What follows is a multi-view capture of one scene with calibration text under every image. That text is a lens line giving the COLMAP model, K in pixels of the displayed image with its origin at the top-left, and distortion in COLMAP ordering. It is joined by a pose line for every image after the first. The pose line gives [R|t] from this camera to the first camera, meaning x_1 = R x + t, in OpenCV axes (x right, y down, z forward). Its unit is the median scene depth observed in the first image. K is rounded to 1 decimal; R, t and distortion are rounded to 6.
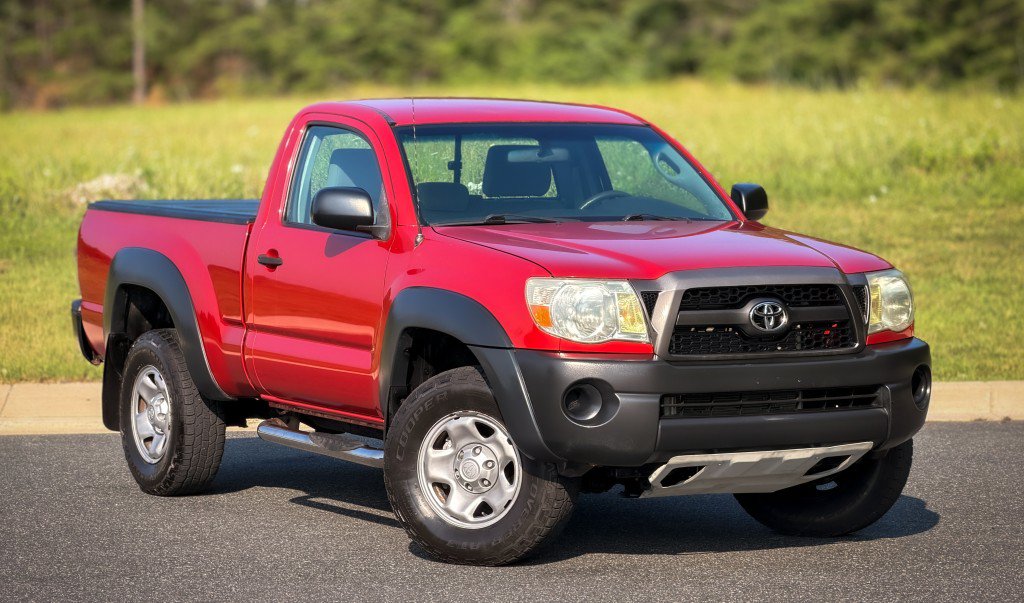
lens RADIAL K [[3277.4, 0, 509.1], [0, 3277.4, 287.5], [0, 0, 1]] dist [0.468661, 0.000000]
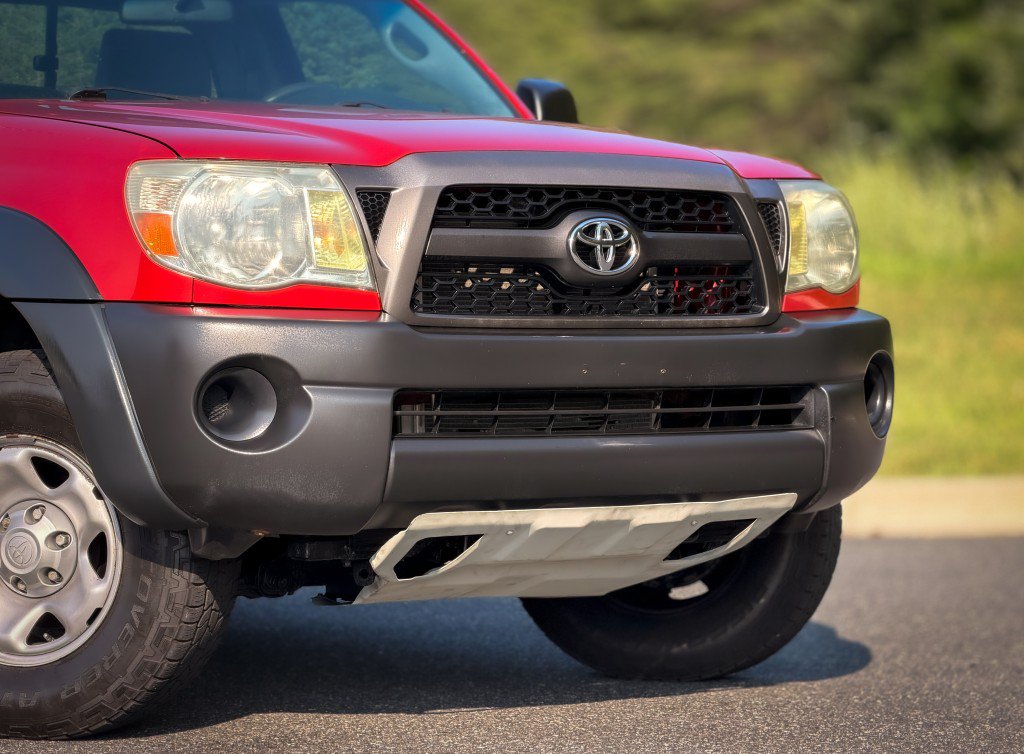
lens RADIAL K [[3306.3, 0, 489.1], [0, 3306.3, 354.7], [0, 0, 1]] dist [0.356952, 0.000000]
pose [[0.997226, 0.002014, 0.074404, 0.022203], [0.000497, 0.999431, -0.033718, 0.042810], [-0.074429, 0.033661, 0.996658, 0.479679]]
